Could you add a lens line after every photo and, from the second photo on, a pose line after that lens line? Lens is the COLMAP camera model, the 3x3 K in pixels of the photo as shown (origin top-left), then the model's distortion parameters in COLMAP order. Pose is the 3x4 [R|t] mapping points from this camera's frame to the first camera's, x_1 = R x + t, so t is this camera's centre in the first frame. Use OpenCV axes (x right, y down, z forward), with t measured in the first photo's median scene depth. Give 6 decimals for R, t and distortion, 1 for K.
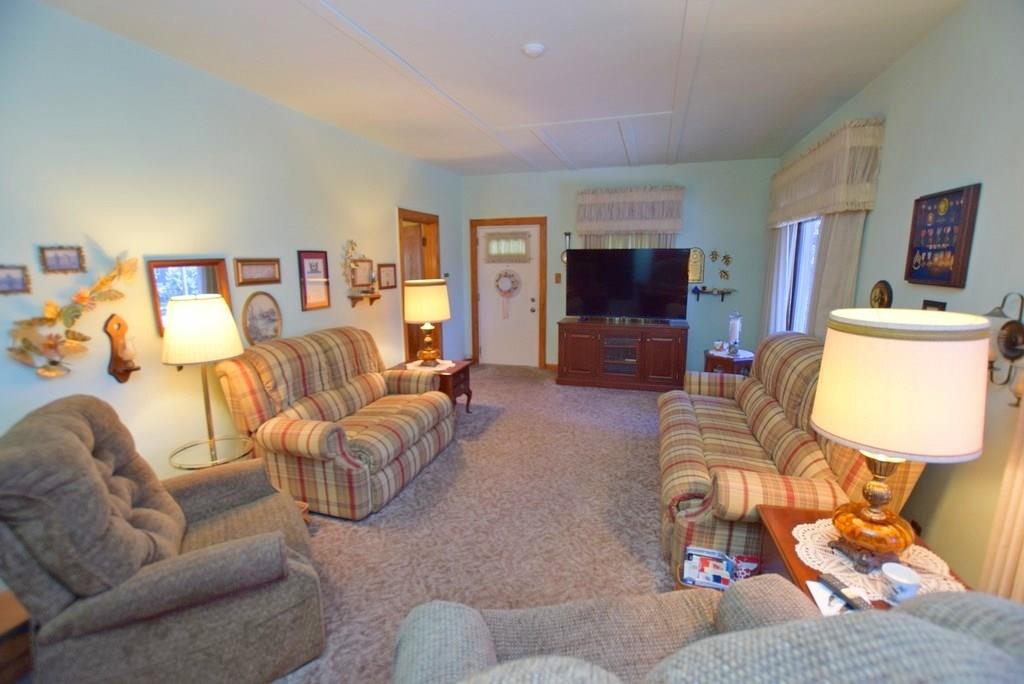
lens RADIAL K [[453.2, 0, 514.9], [0, 453.2, 343.4], [0, 0, 1]] dist [-0.026854, 0.002968]
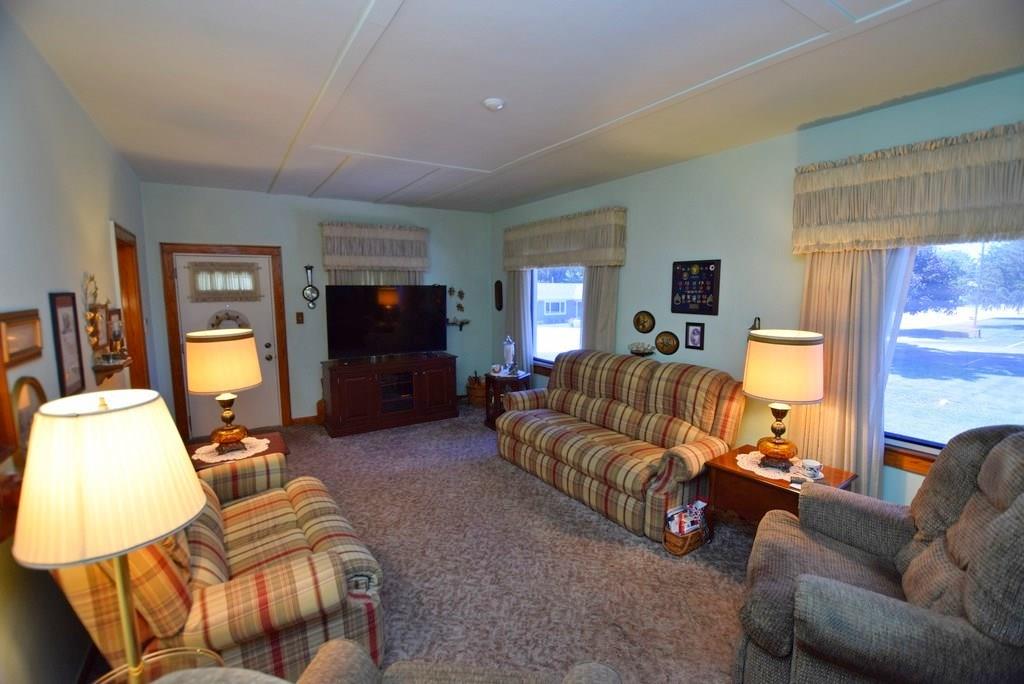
lens RADIAL K [[453.2, 0, 518.8], [0, 453.2, 341.5], [0, 0, 1]] dist [-0.026854, 0.002968]
pose [[0.637611, -0.088076, 0.765307, -0.342110], [0.138394, 0.990376, -0.001324, -0.045613], [-0.757826, 0.106758, 0.643664, 0.153588]]
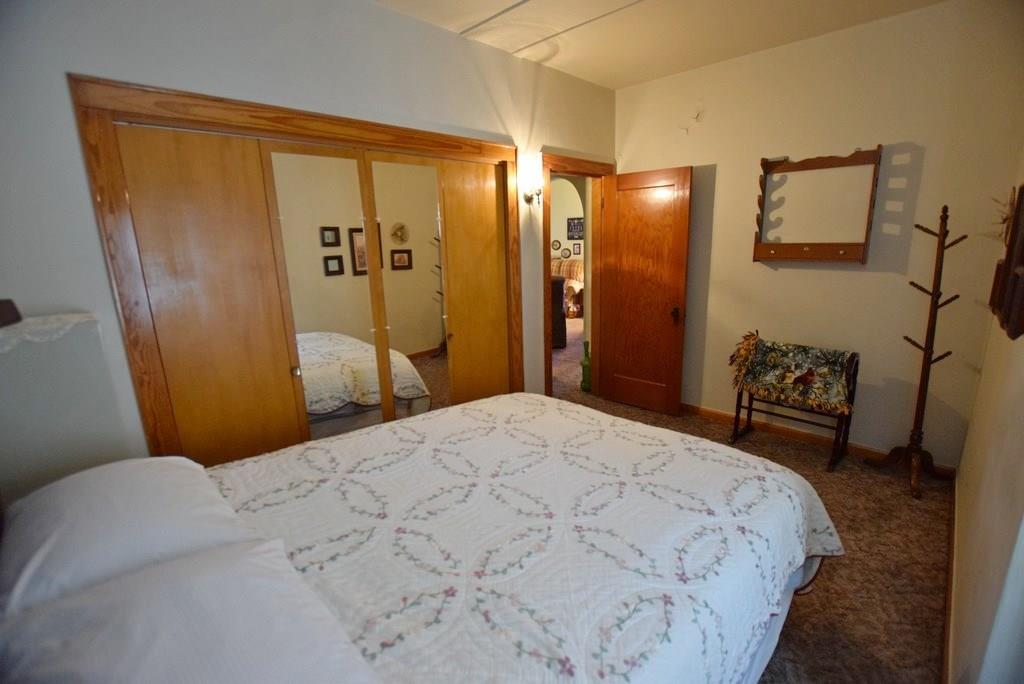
lens RADIAL K [[453.2, 0, 513.0], [0, 453.2, 340.7], [0, 0, 1]] dist [-0.026854, 0.002968]
pose [[0.463678, -0.209375, 0.860909, -1.289439], [0.185301, 0.973105, 0.136860, 0.040892], [-0.866410, 0.096068, 0.490005, -0.199393]]
